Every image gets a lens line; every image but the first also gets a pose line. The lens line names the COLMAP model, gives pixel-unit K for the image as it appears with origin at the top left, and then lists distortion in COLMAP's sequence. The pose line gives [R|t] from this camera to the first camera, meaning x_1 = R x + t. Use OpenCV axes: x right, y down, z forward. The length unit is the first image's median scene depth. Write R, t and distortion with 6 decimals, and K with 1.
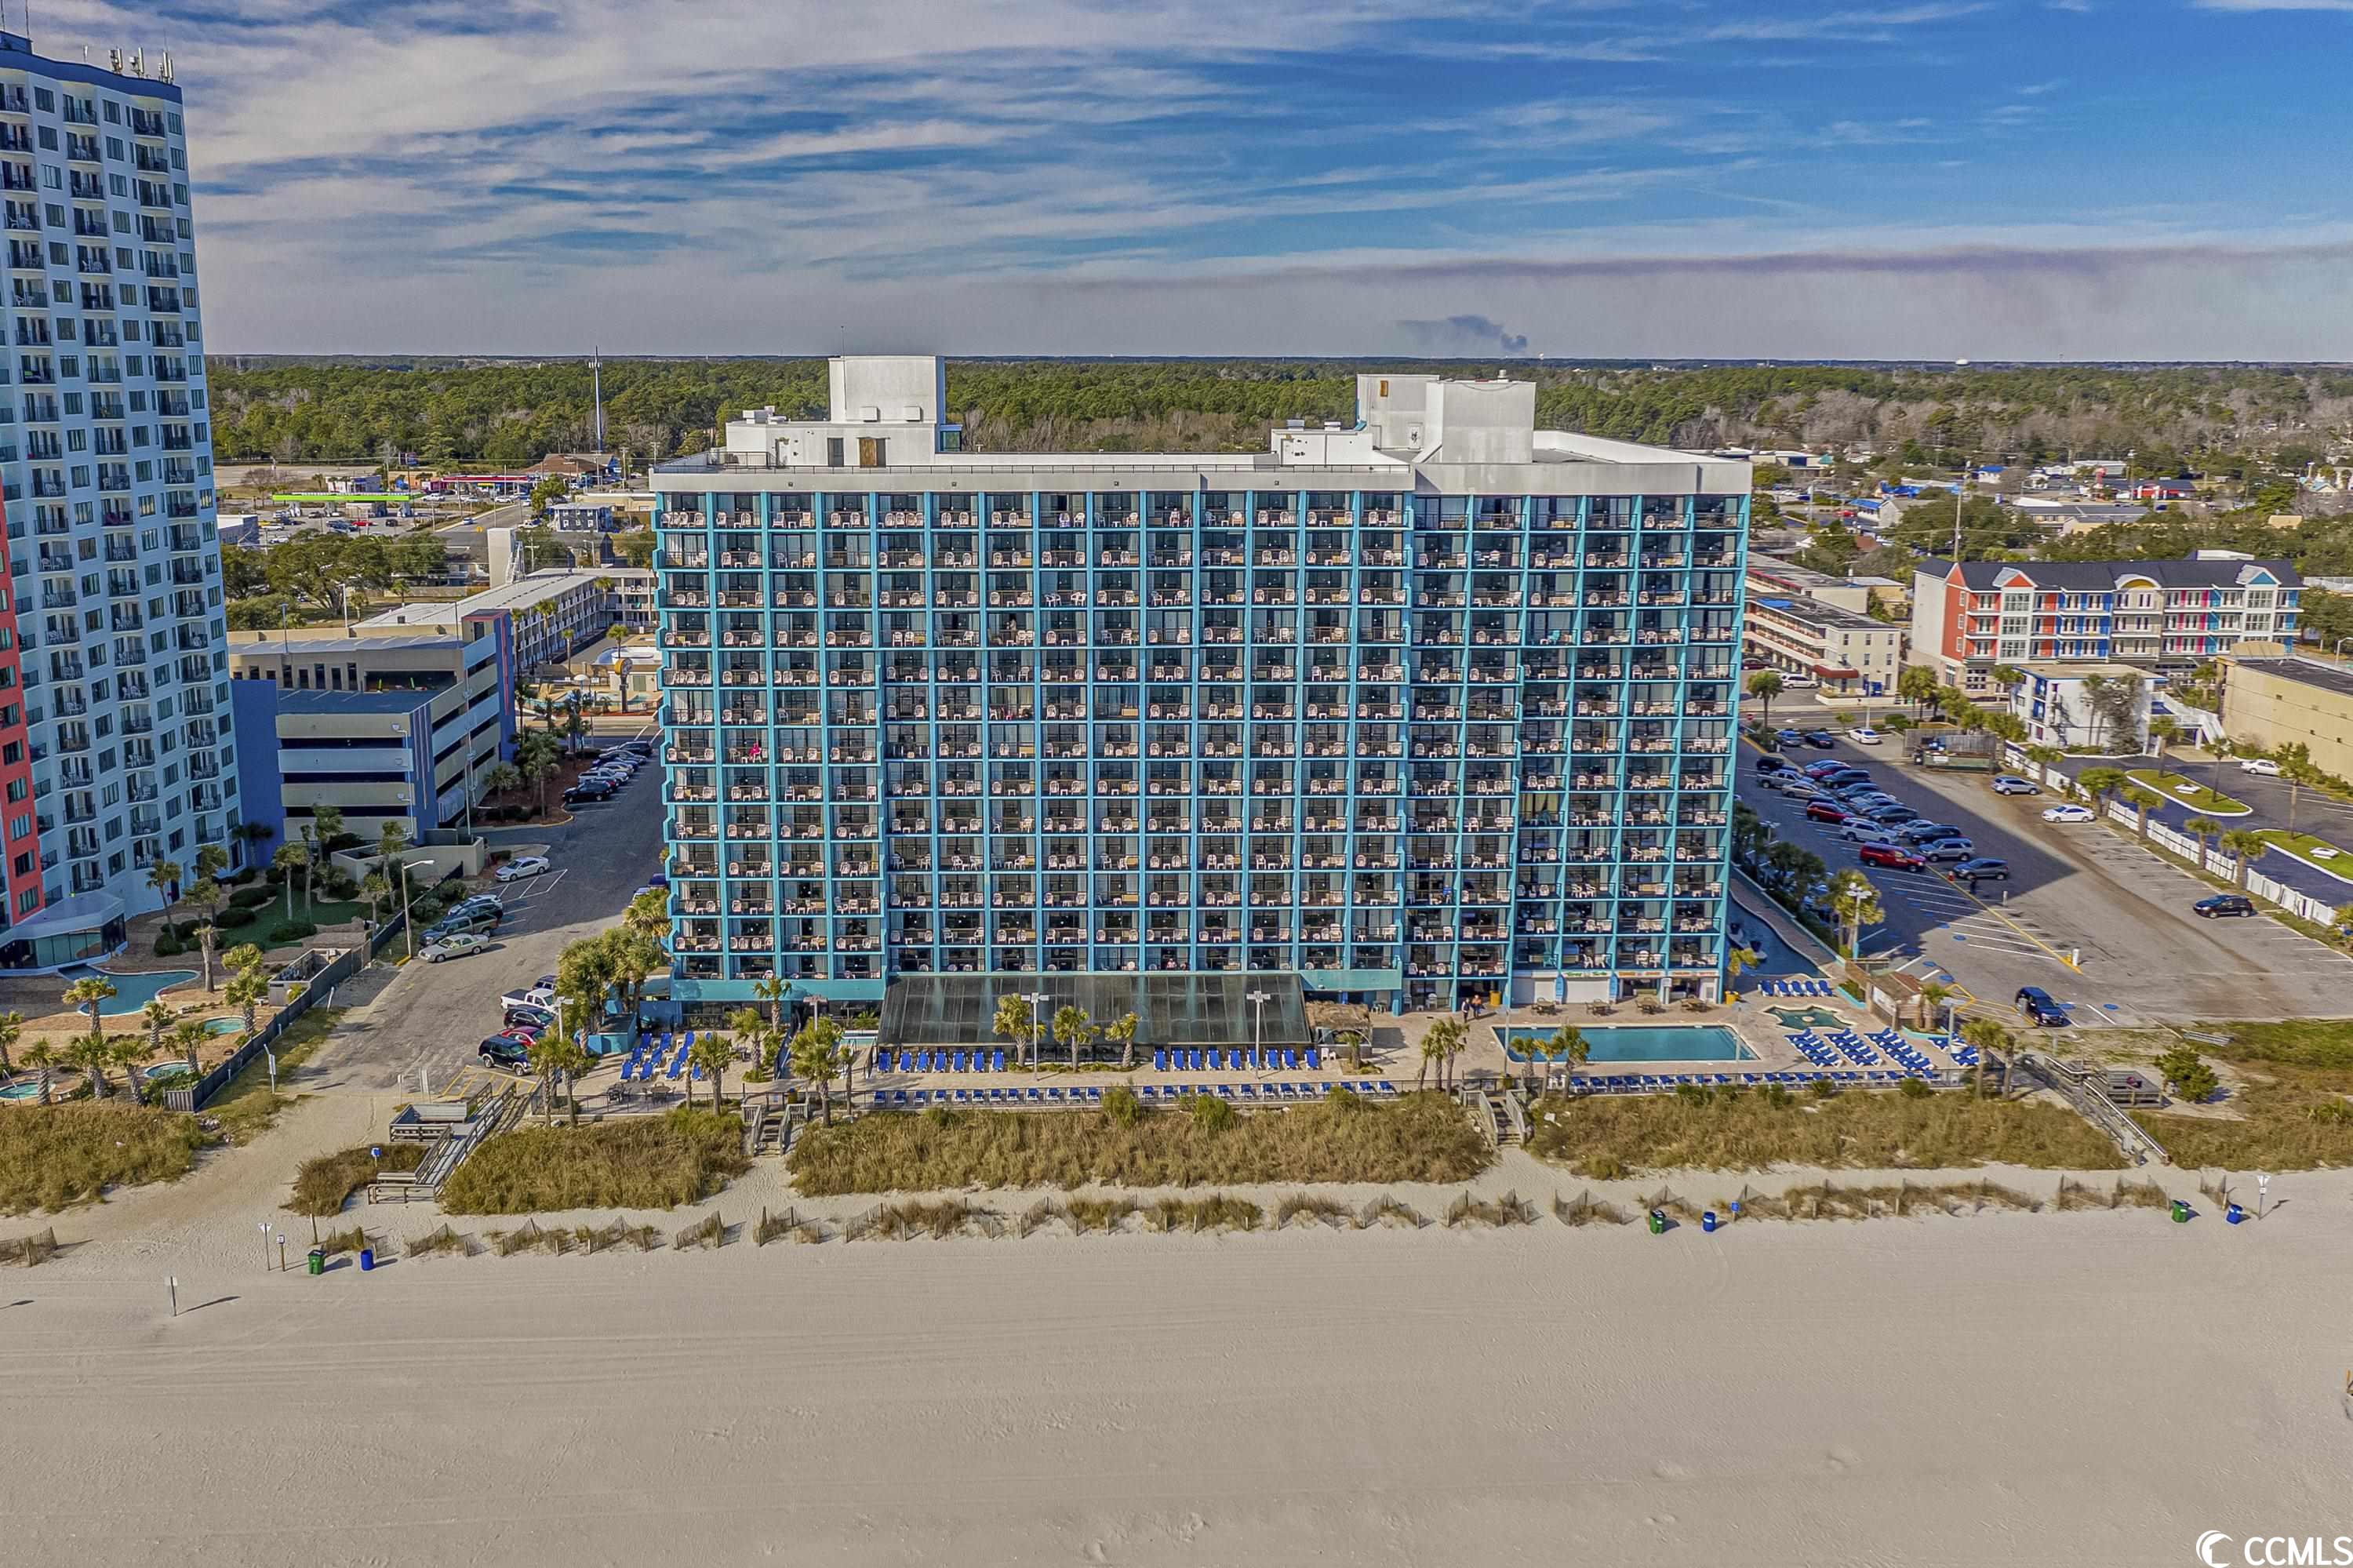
lens RADIAL K [[2034.5, 0, 1205.2], [0, 2034.5, 743.1], [0, 0, 1]] dist [-0.005790, 0.000142]
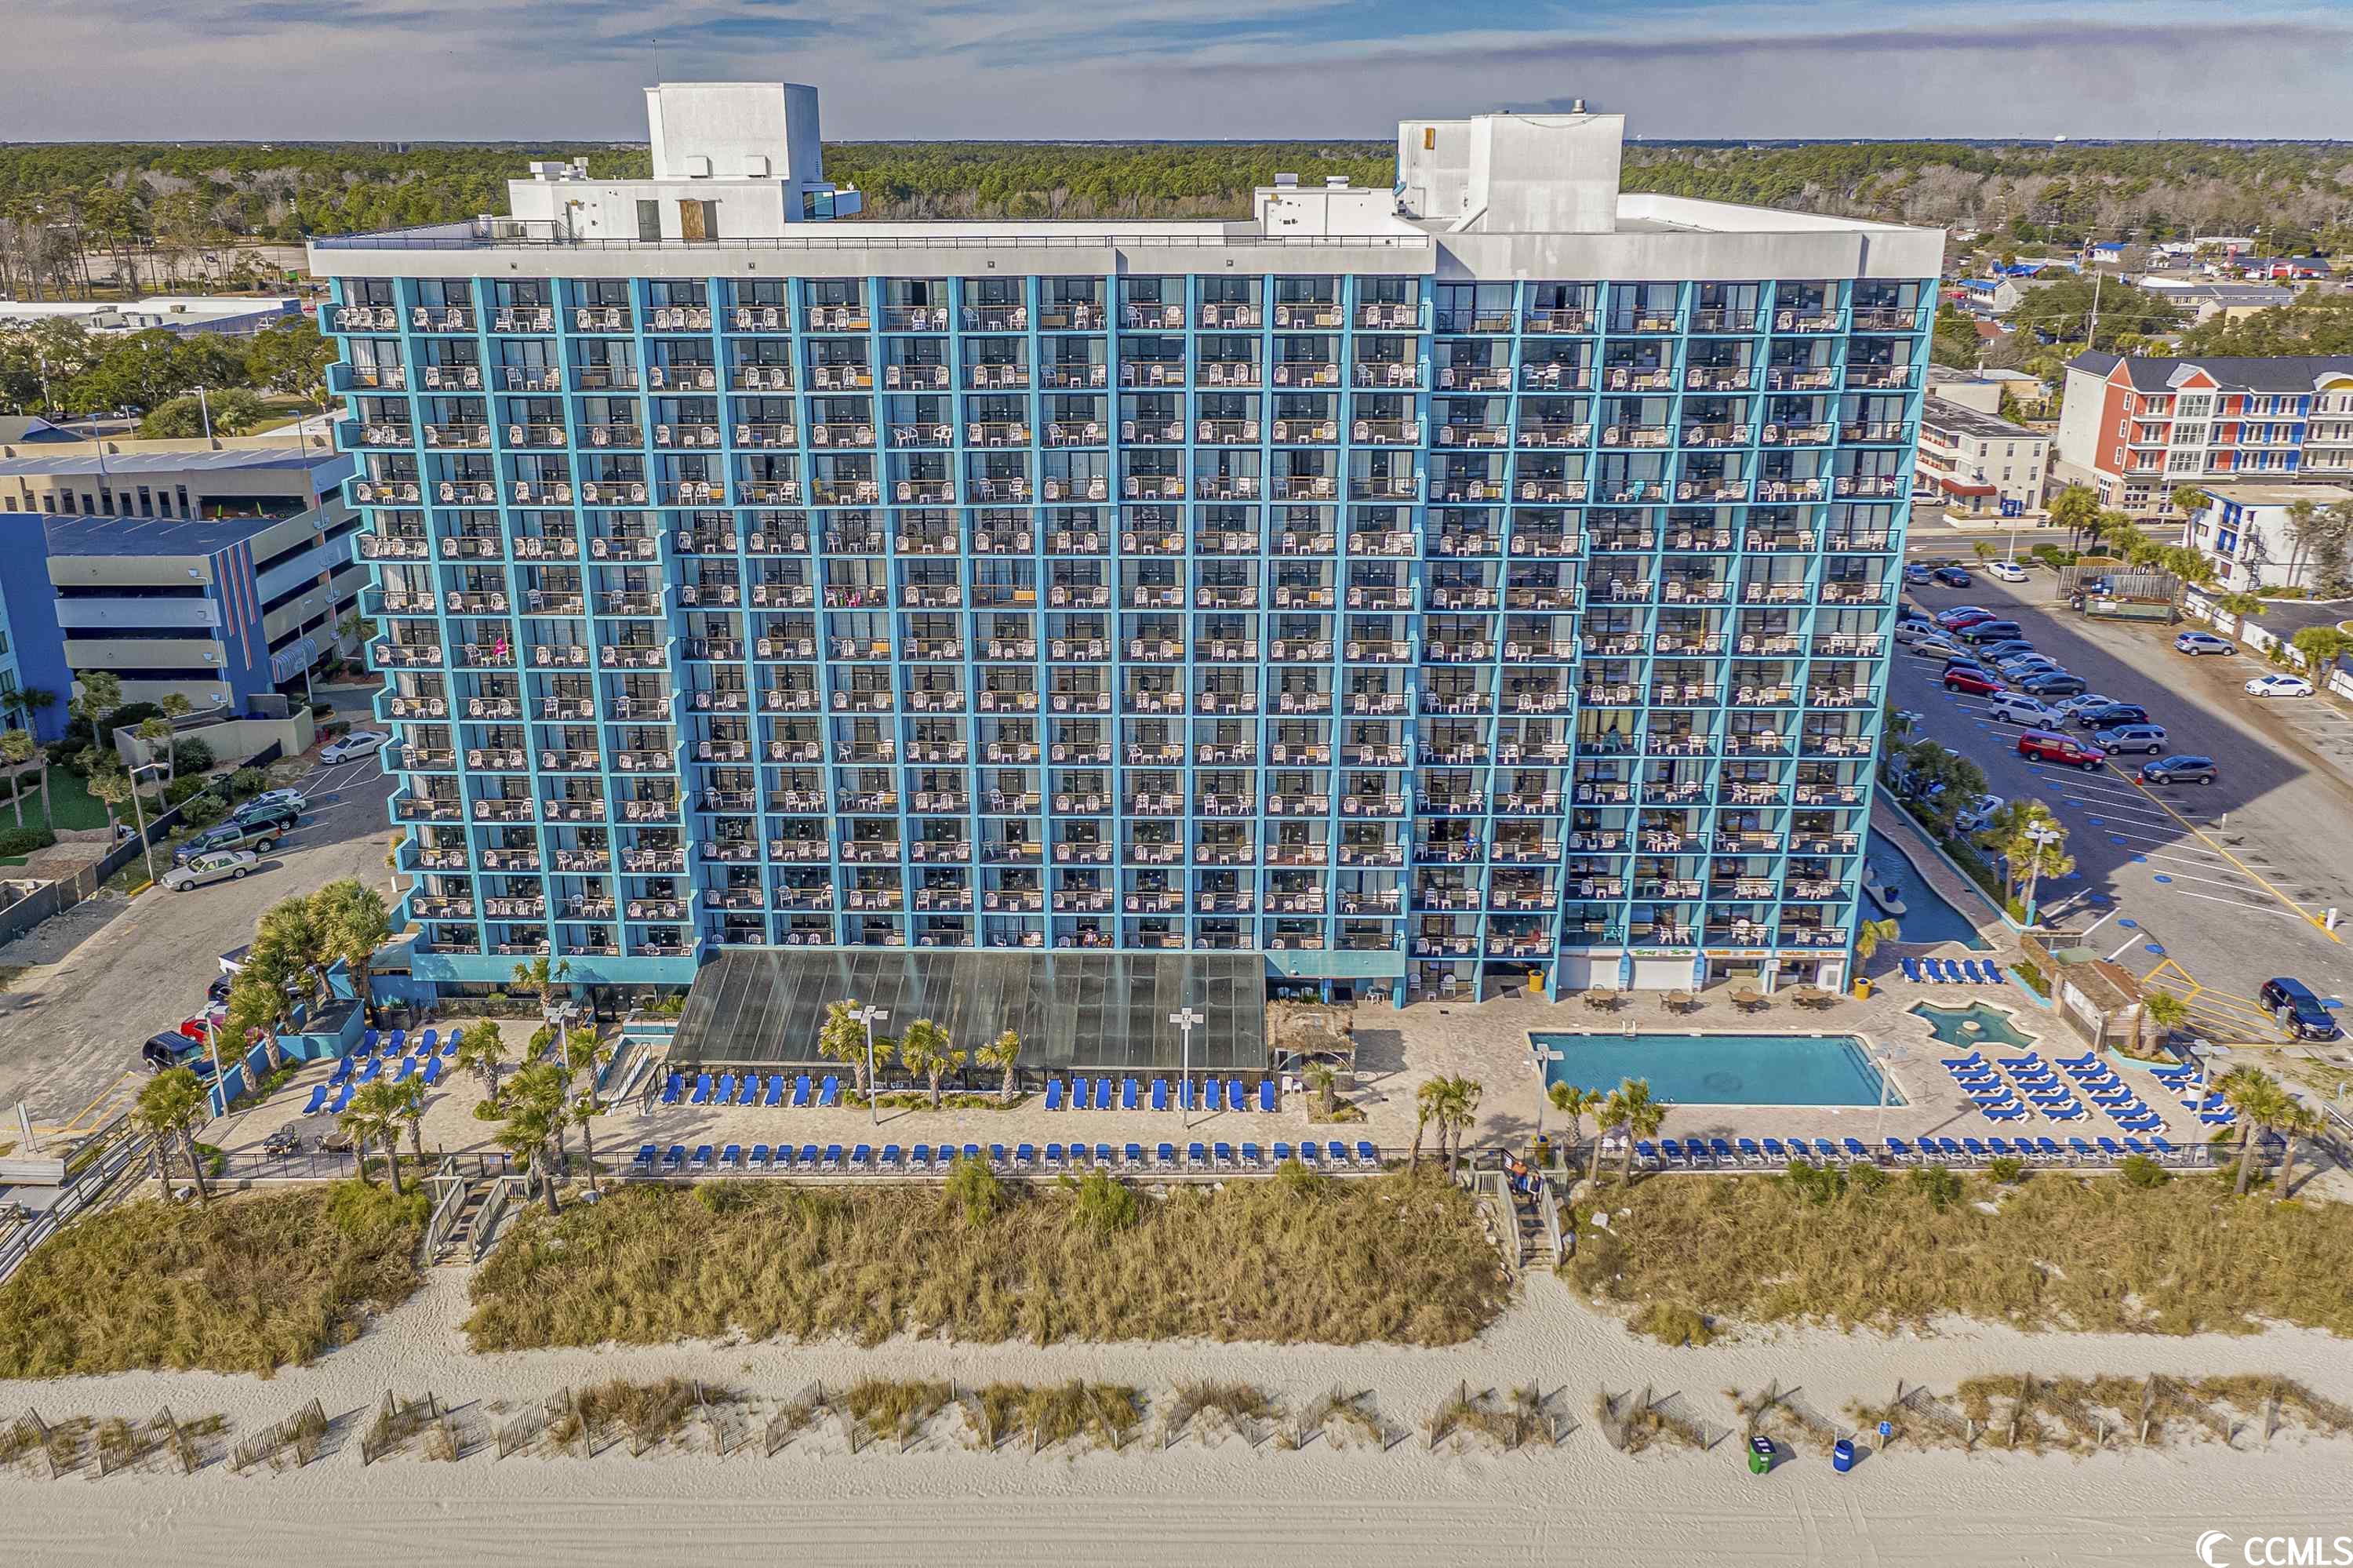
lens RADIAL K [[1859.2, 0, 1188.5], [0, 1859.2, 774.7], [0, 0, 1]] dist [-0.005734, 0.014432]
pose [[0.997892, 0.015704, -0.062967, 0.060704], [-0.006674, 0.989968, 0.141133, -0.044749], [0.064552, -0.140415, 0.987986, 0.350712]]
